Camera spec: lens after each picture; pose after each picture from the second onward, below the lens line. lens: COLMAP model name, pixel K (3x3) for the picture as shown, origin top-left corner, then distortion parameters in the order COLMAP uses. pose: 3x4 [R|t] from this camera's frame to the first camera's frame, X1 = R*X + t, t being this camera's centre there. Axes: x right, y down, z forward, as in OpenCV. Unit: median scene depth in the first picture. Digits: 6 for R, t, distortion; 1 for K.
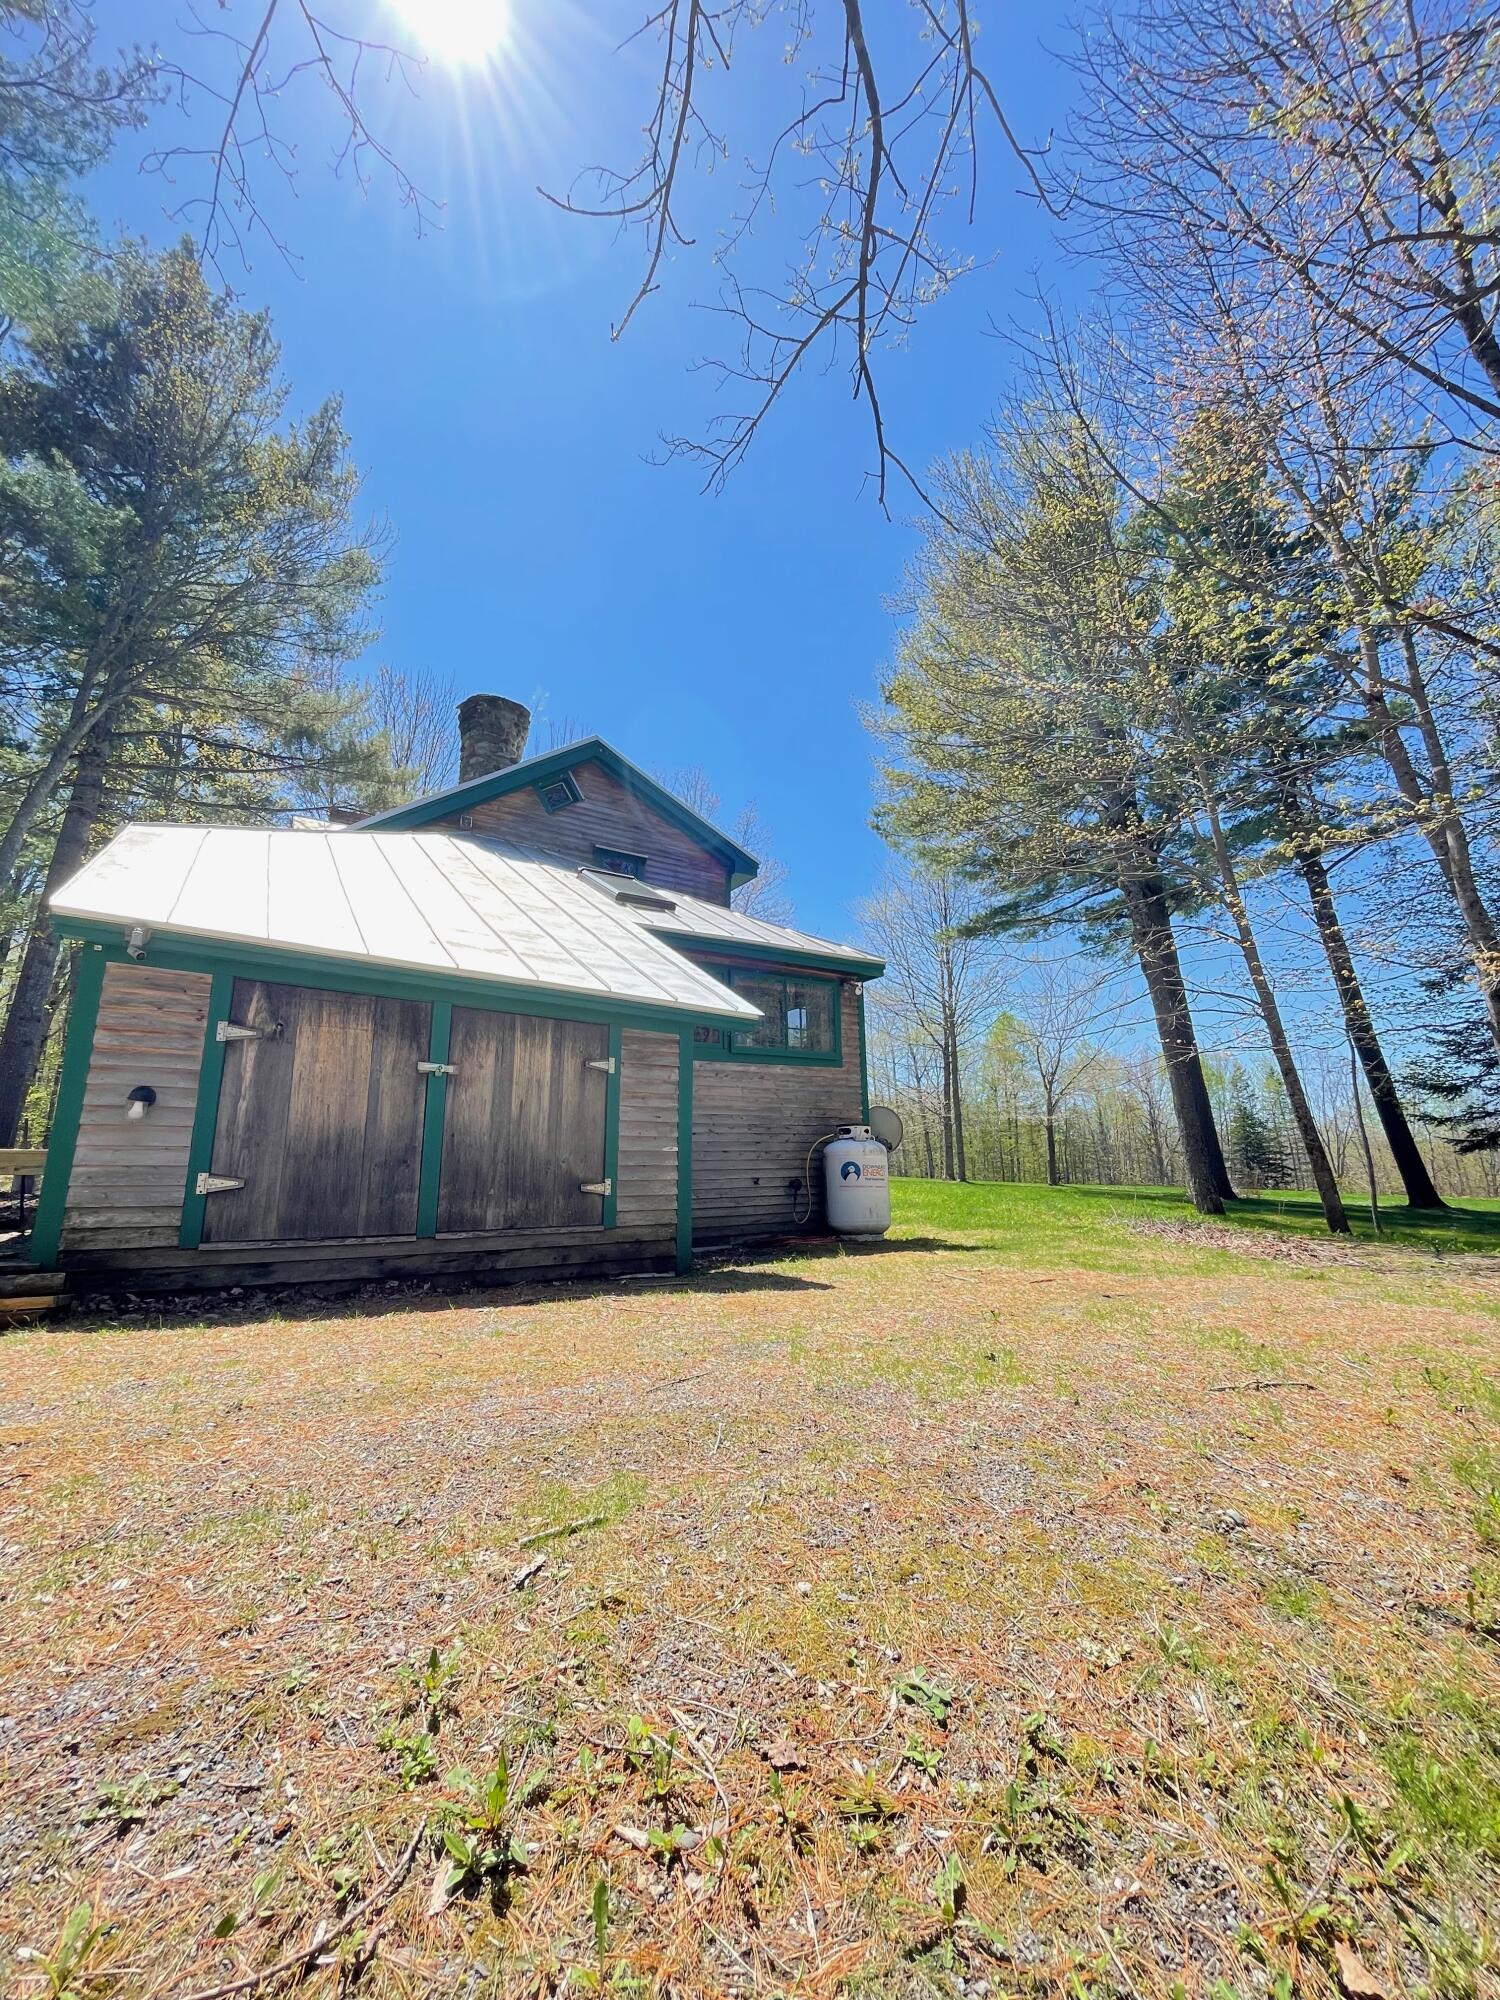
lens RADIAL K [[806.3, 0, 753.1], [0, 806.3, 1001.9], [0, 0, 1]] dist [-0.001980, -0.000306]
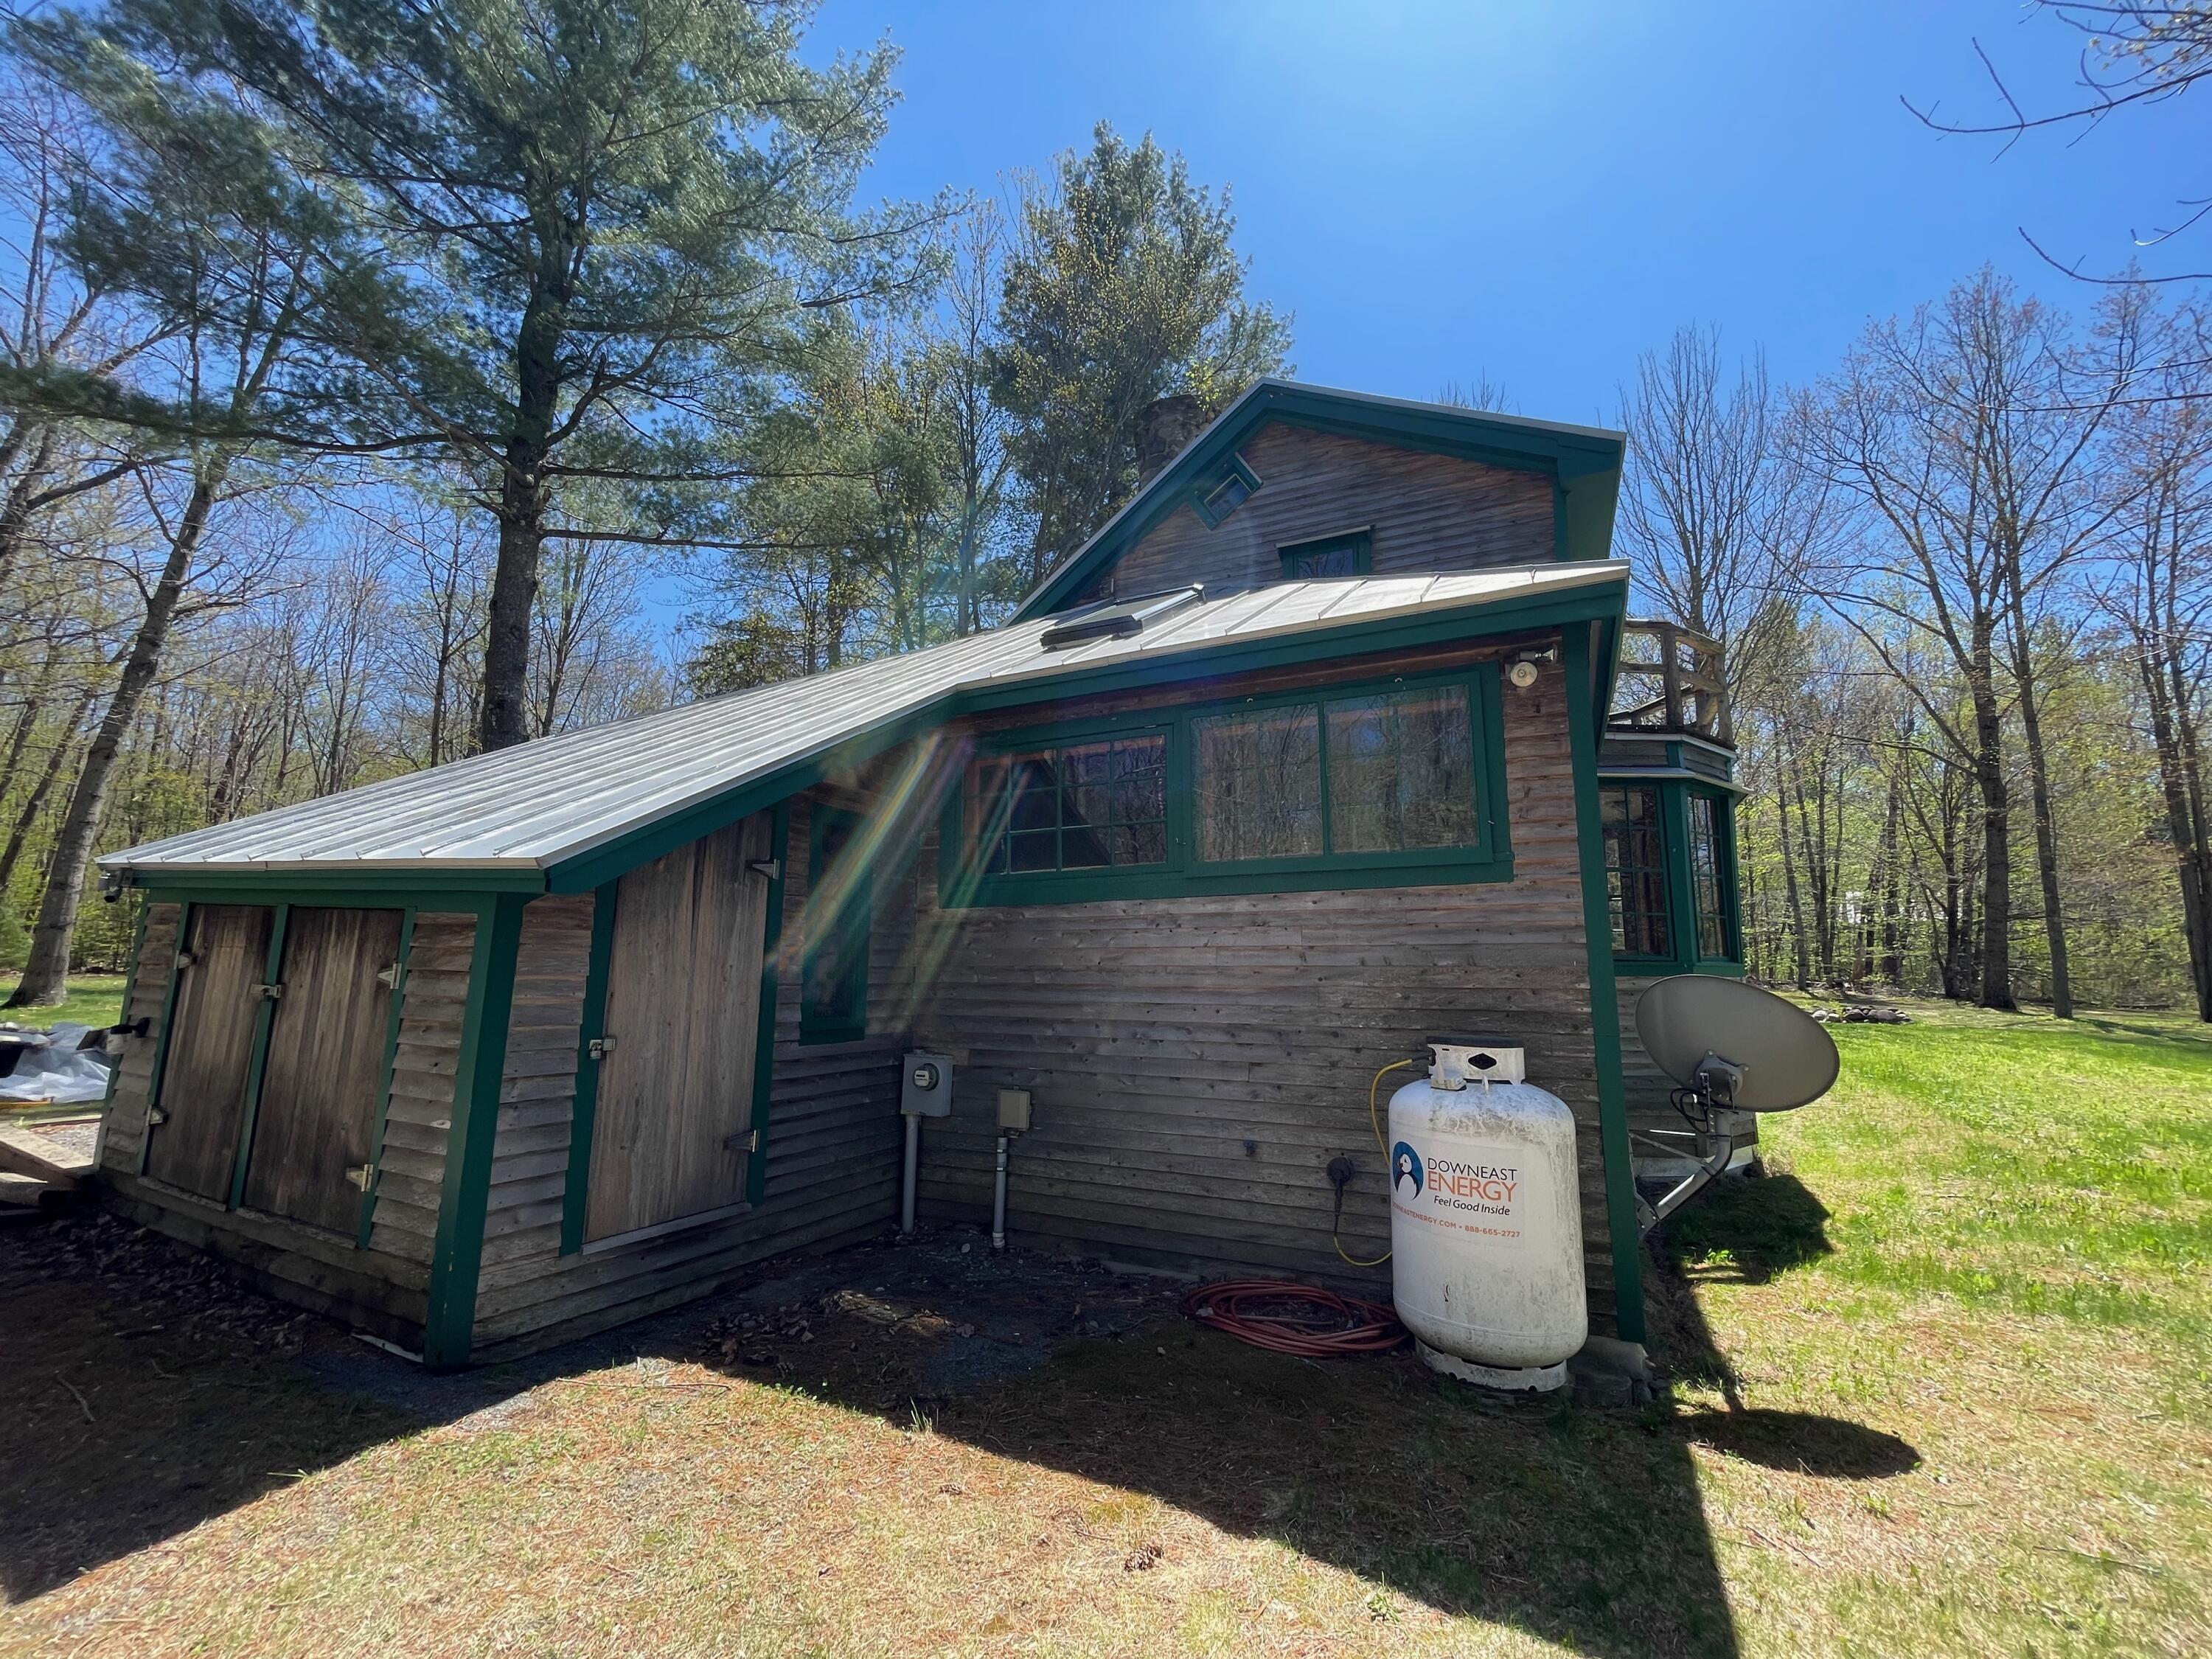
lens RADIAL K [[891.7, 0, 1106.0], [0, 891.7, 829.5], [0, 0, 1]] dist [-0.001980, -0.000306]
pose [[0.471790, -0.125273, -0.872766, 0.435145], [0.158670, 0.985758, -0.055719, 0.055664], [0.867317, -0.112195, 0.484948, 0.696183]]
